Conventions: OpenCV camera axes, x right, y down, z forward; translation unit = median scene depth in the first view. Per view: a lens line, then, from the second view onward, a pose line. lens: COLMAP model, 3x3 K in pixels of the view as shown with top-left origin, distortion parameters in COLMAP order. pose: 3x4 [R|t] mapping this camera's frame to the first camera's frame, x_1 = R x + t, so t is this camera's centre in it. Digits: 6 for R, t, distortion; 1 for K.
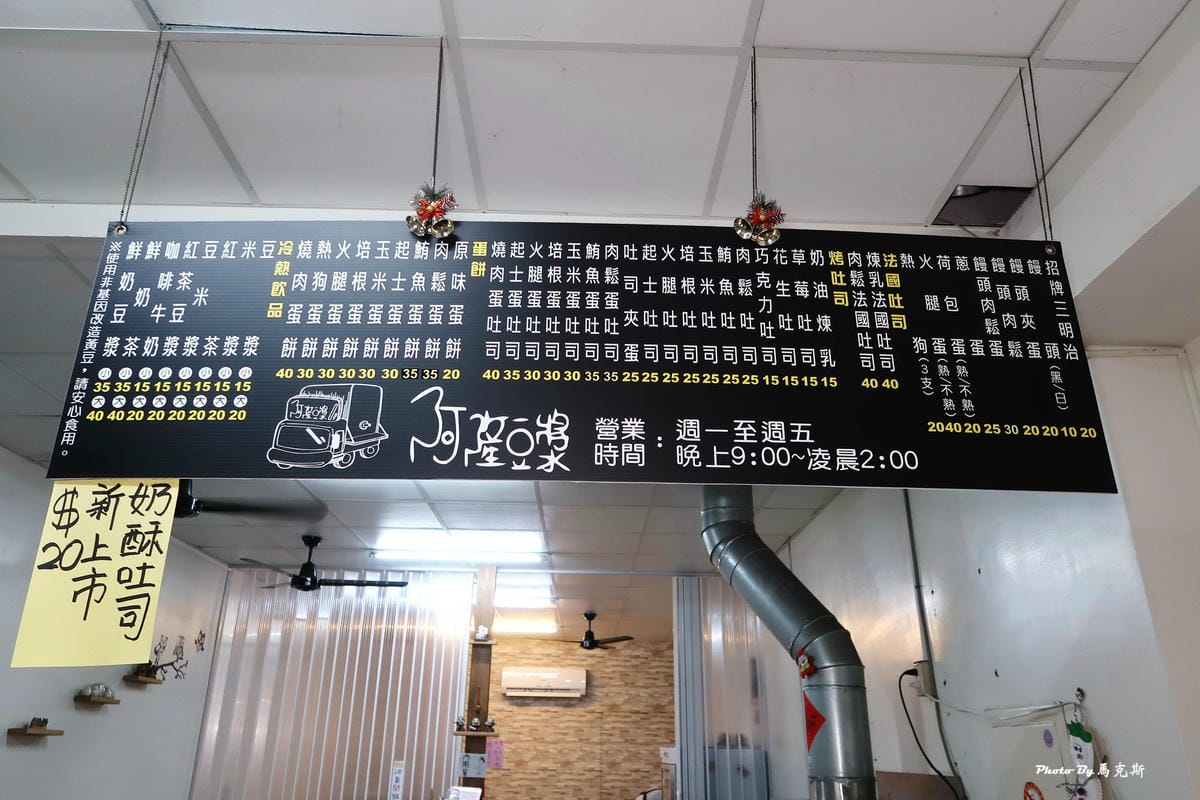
lens RADIAL K [[839.8, 0, 599.6], [0, 839.8, 392.9], [0, 0, 1]] dist [-0.012471, 0.006699]
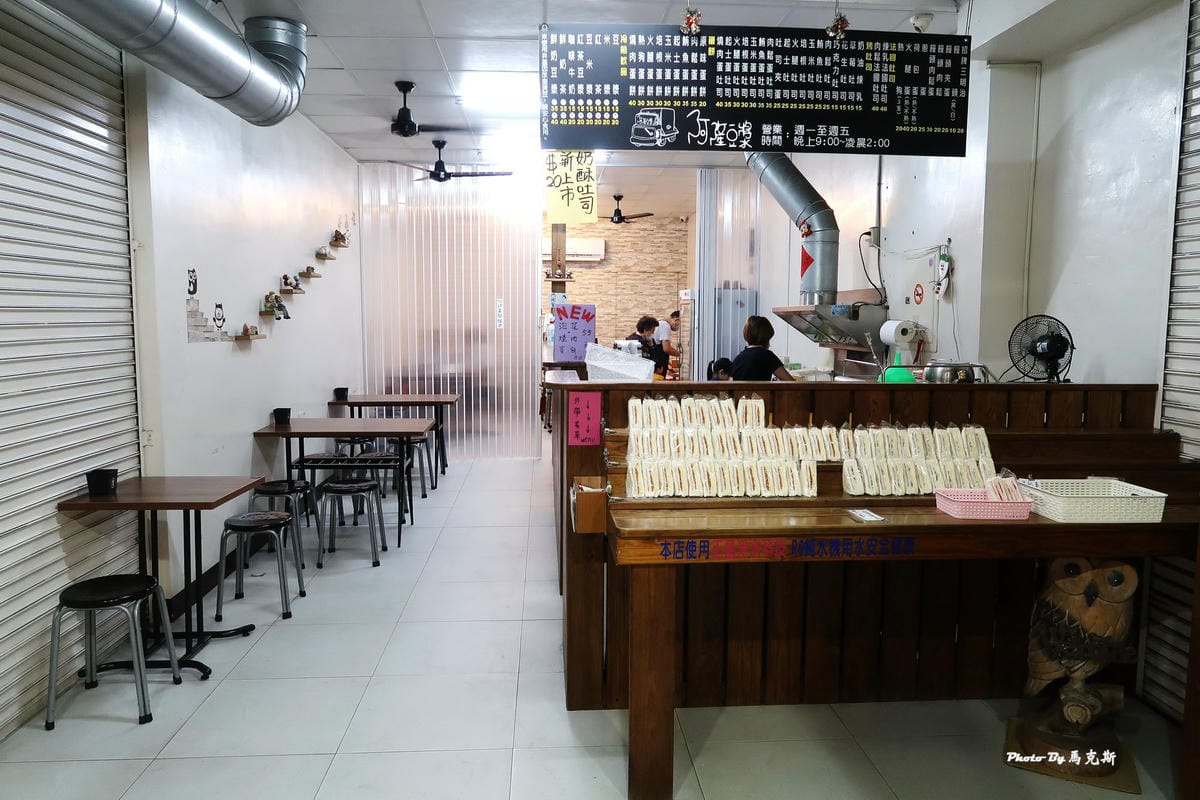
lens RADIAL K [[839.8, 0, 599.6], [0, 839.8, 392.9], [0, 0, 1]] dist [-0.012471, 0.006699]
pose [[0.998944, -0.008834, 0.045082, -0.559688], [-0.013536, 0.881169, 0.472608, -0.402900], [-0.043900, -0.472719, 0.880119, -1.405120]]
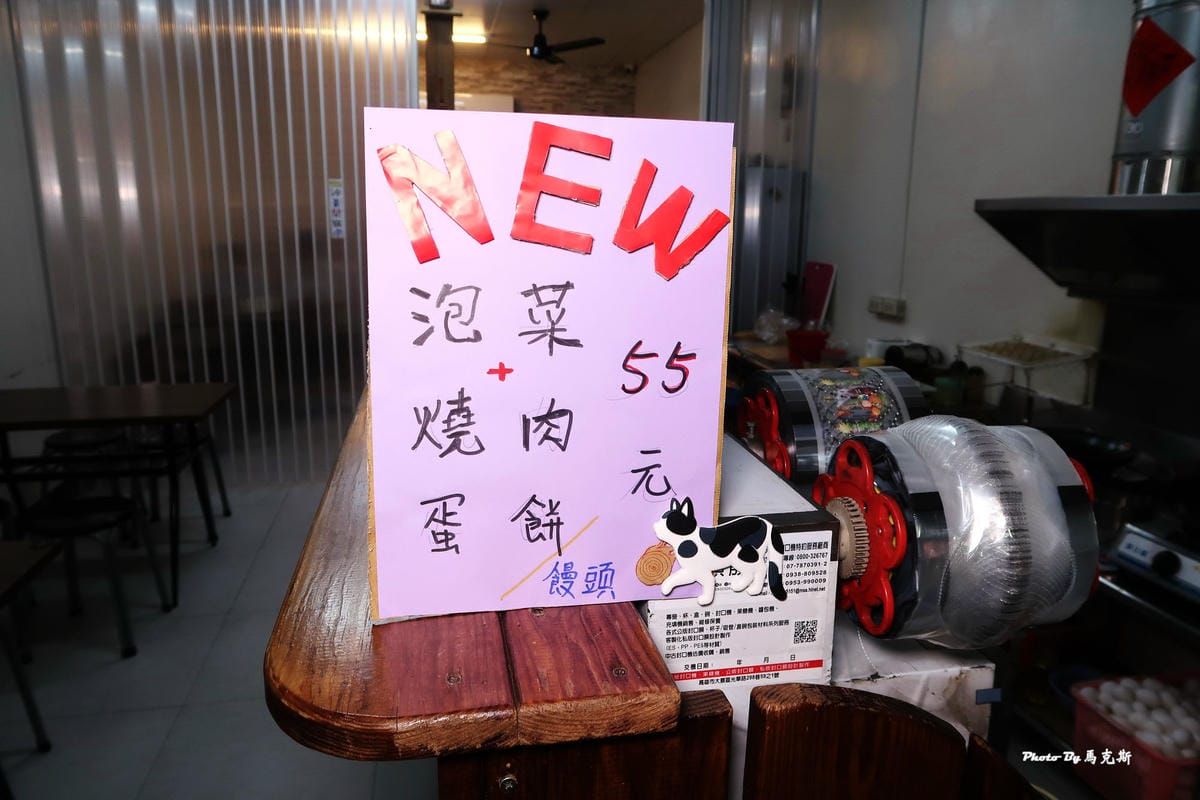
lens RADIAL K [[850.6, 0, 600.0], [0, 850.6, 400.0], [0, 0, 1]] dist [-0.006544, -0.001247]
pose [[0.985741, -0.036724, 0.164212, -0.549625], [-0.064991, 0.817072, 0.572861, 0.613853], [-0.155211, -0.575365, 0.803035, 0.999871]]
